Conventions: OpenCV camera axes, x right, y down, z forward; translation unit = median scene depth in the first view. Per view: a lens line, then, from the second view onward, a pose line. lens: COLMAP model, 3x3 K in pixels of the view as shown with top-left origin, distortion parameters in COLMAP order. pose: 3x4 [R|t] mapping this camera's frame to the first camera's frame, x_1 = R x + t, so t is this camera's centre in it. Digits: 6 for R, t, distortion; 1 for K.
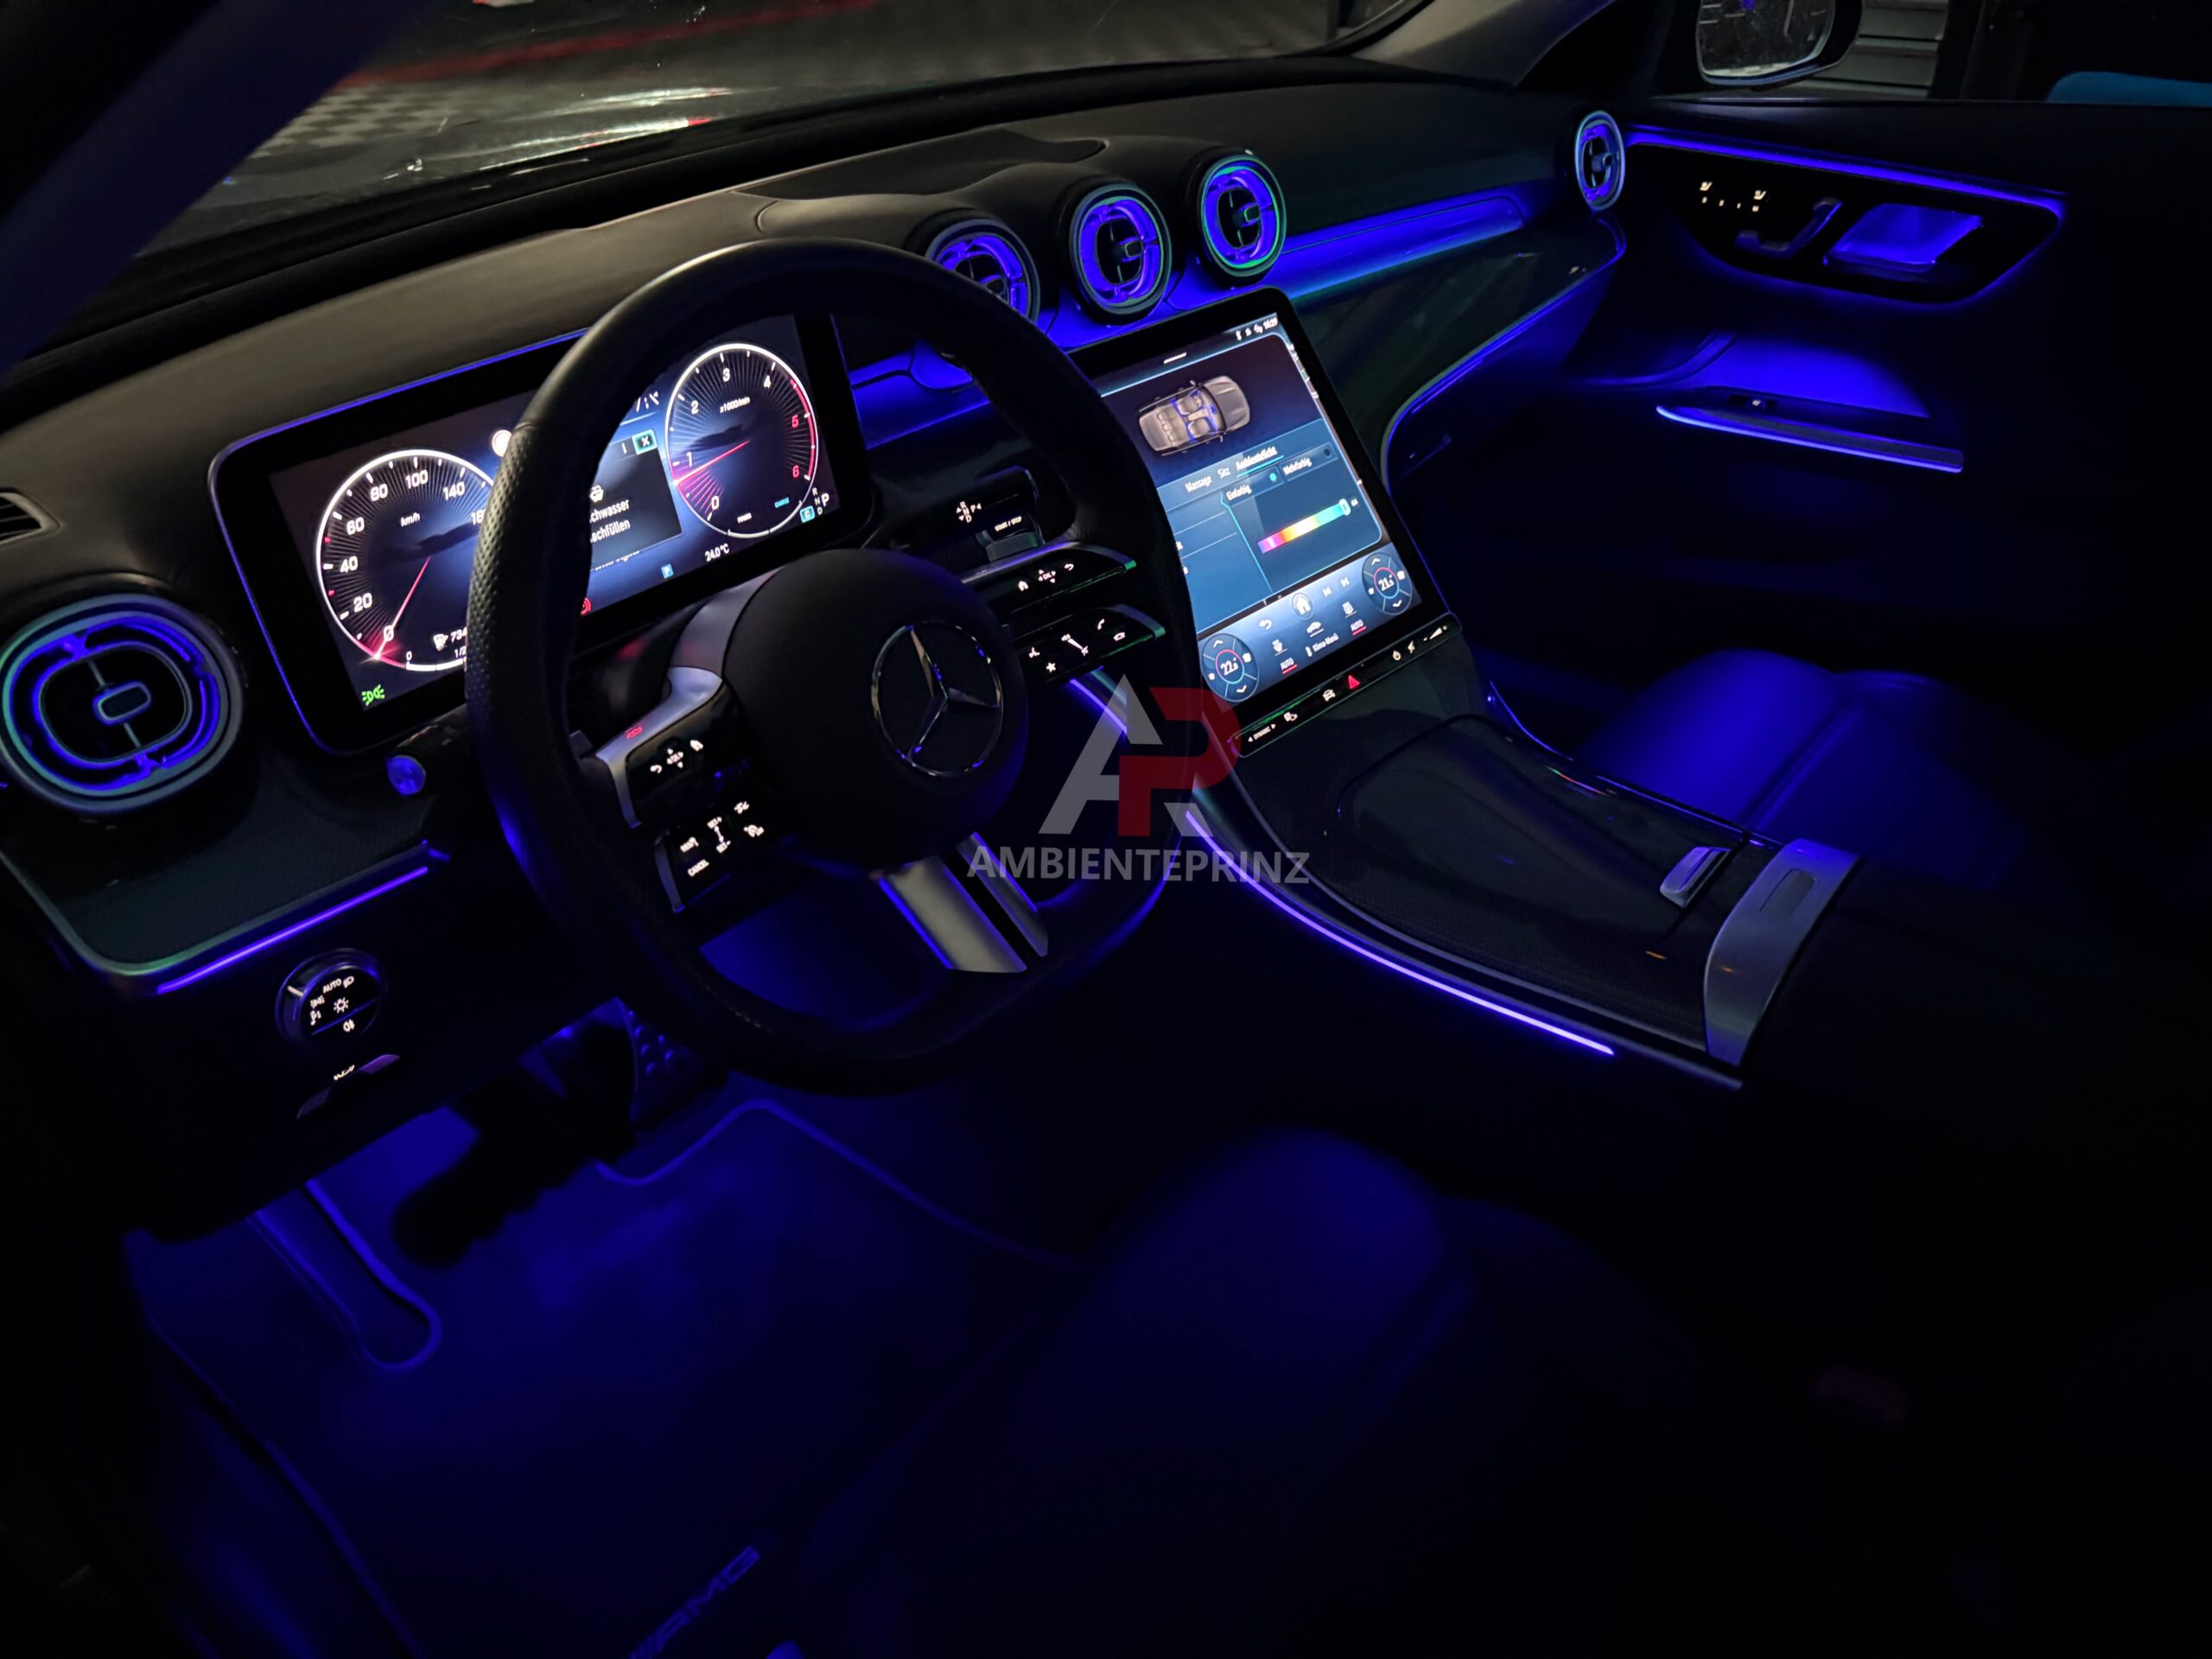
lens RADIAL K [[1527.6, 0, 1104.4], [0, 1527.6, 839.5], [0, 0, 1]] dist [0.157726, -0.270786]
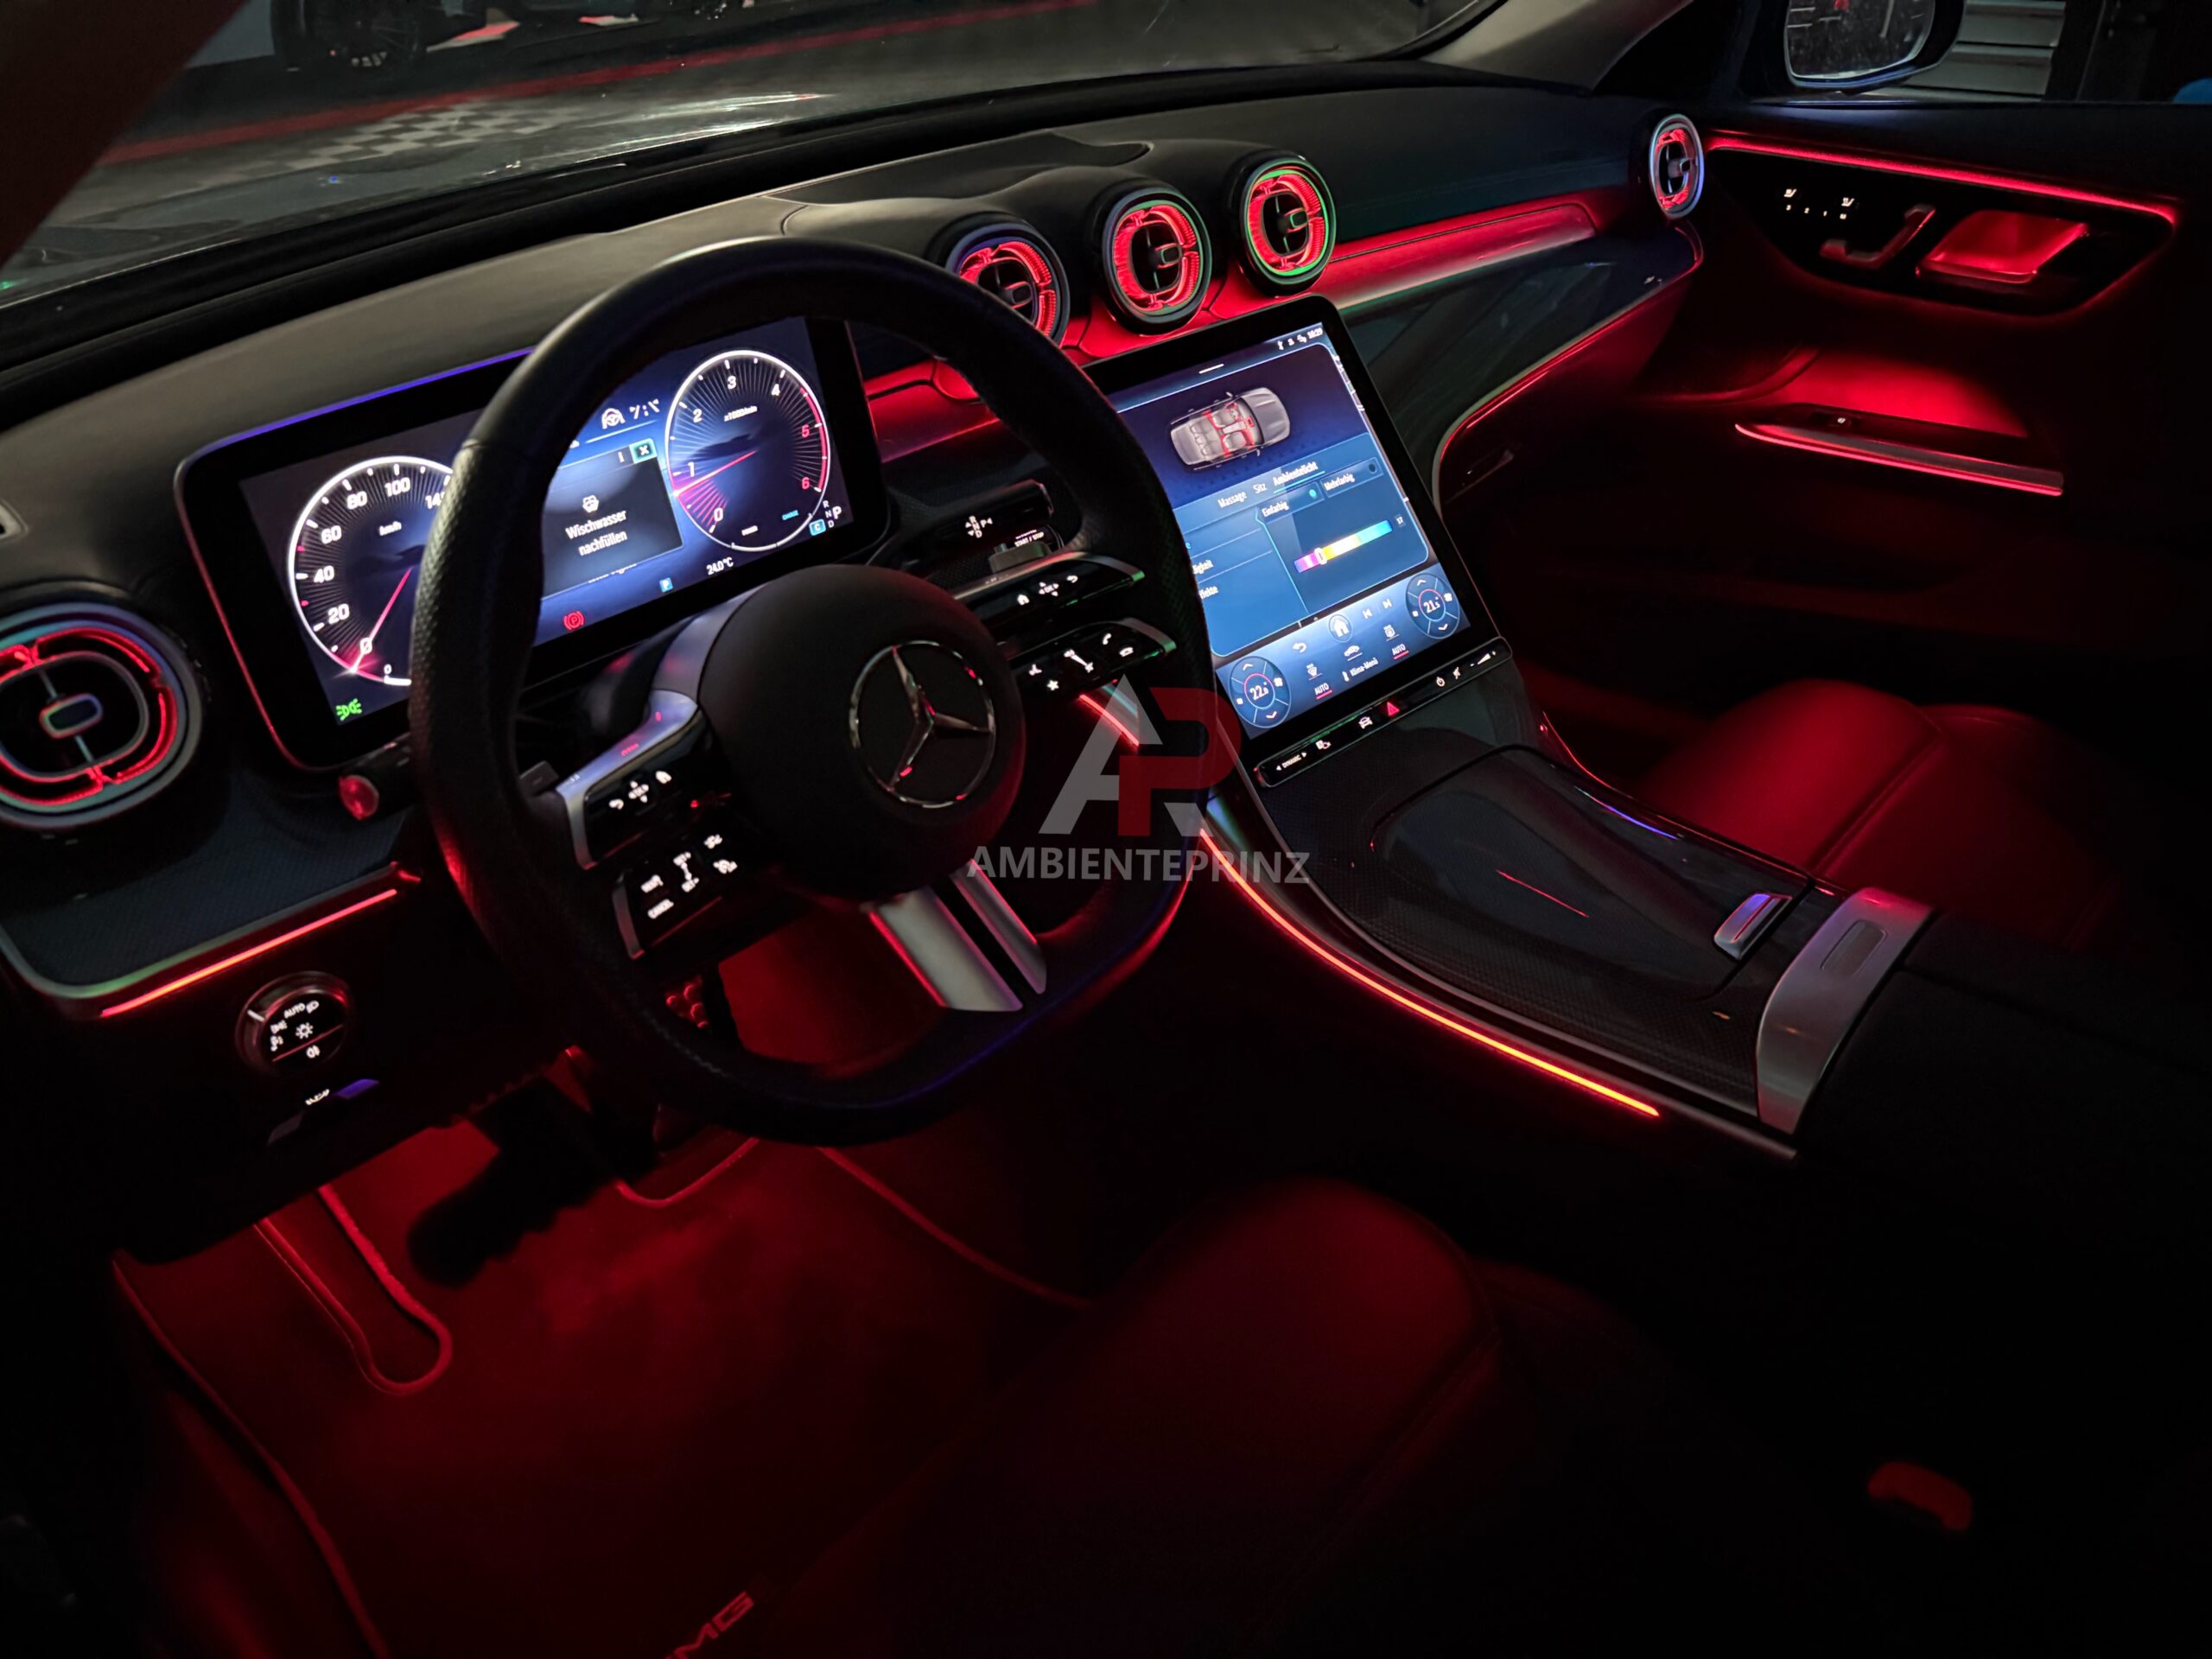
lens RADIAL K [[1527.6, 0, 1104.4], [0, 1527.6, 839.5], [0, 0, 1]] dist [0.157726, -0.270786]
pose [[0.998397, 0.021785, -0.052246, 0.039578], [-0.022221, 0.999723, -0.007779, -0.011616], [0.052062, 0.008928, 0.998604, 0.046389]]
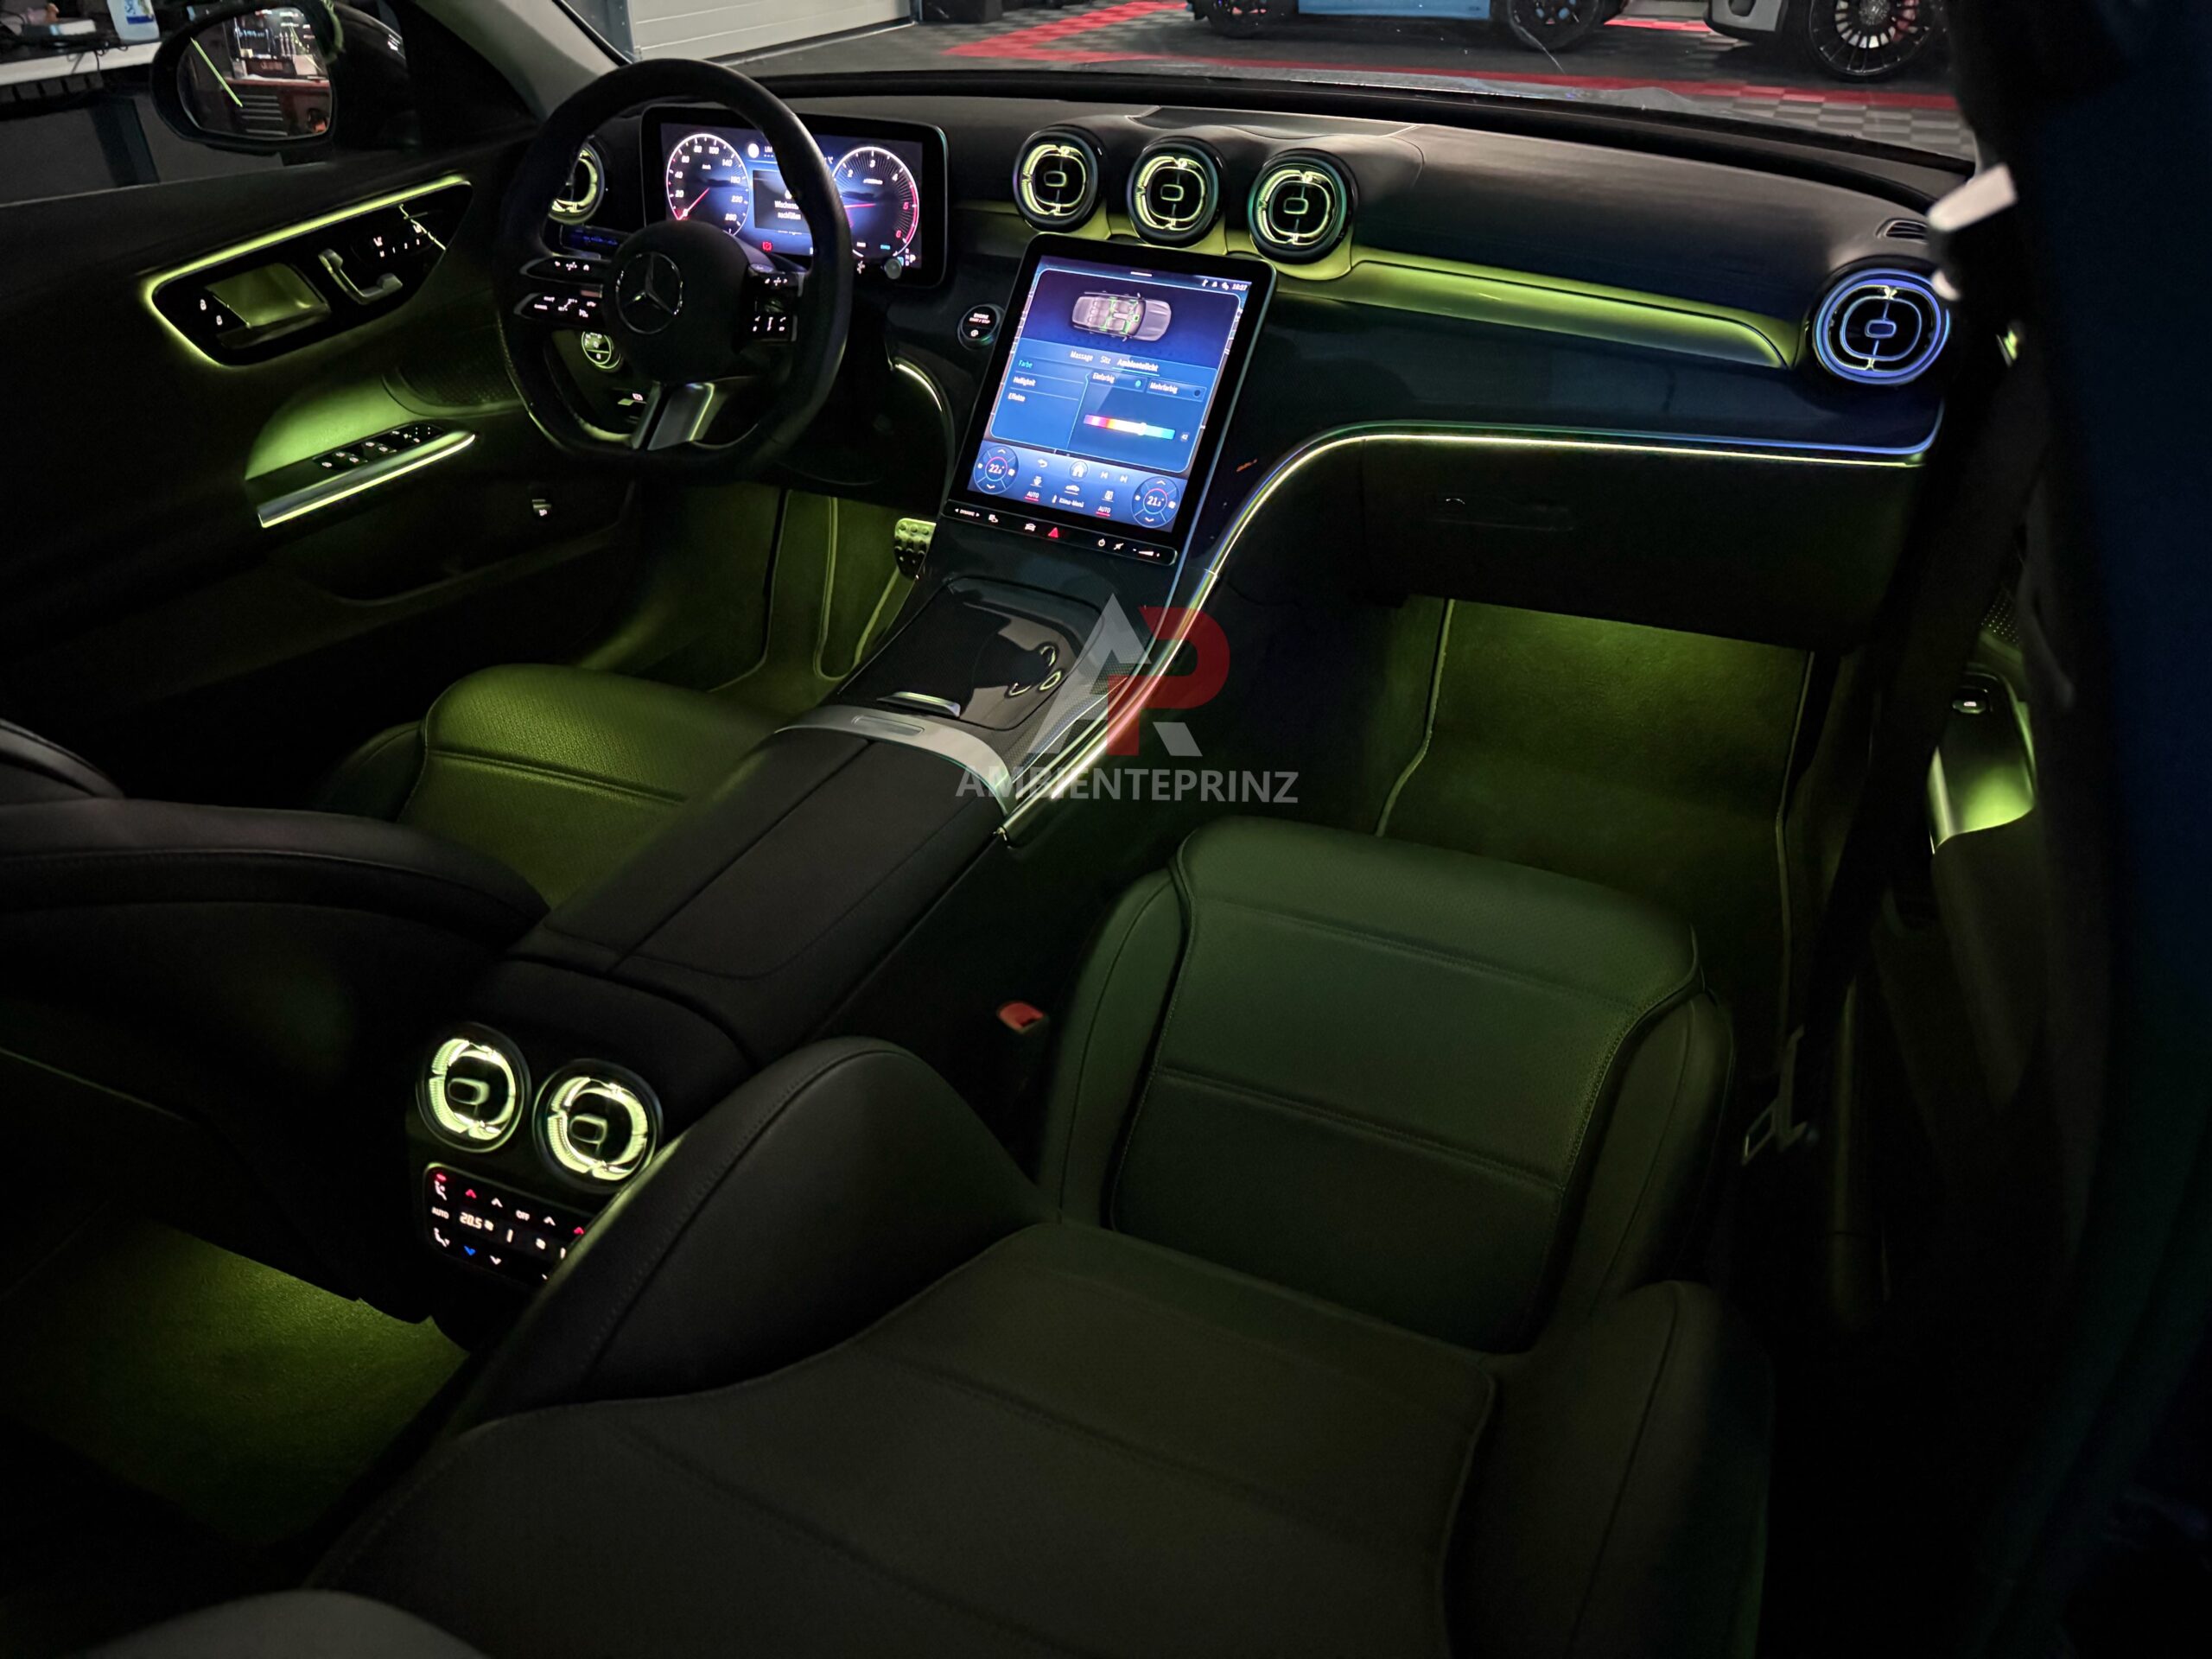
lens RADIAL K [[1561.6, 0, 1114.3], [0, 1561.6, 844.5], [0, 0, 1]] dist [0.083734, -0.118717]
pose [[0.268284, 0.555623, -0.786961, 1.529286], [-0.545254, 0.761044, 0.351441, -0.443008], [0.794180, 0.334807, 0.507131, 0.500702]]
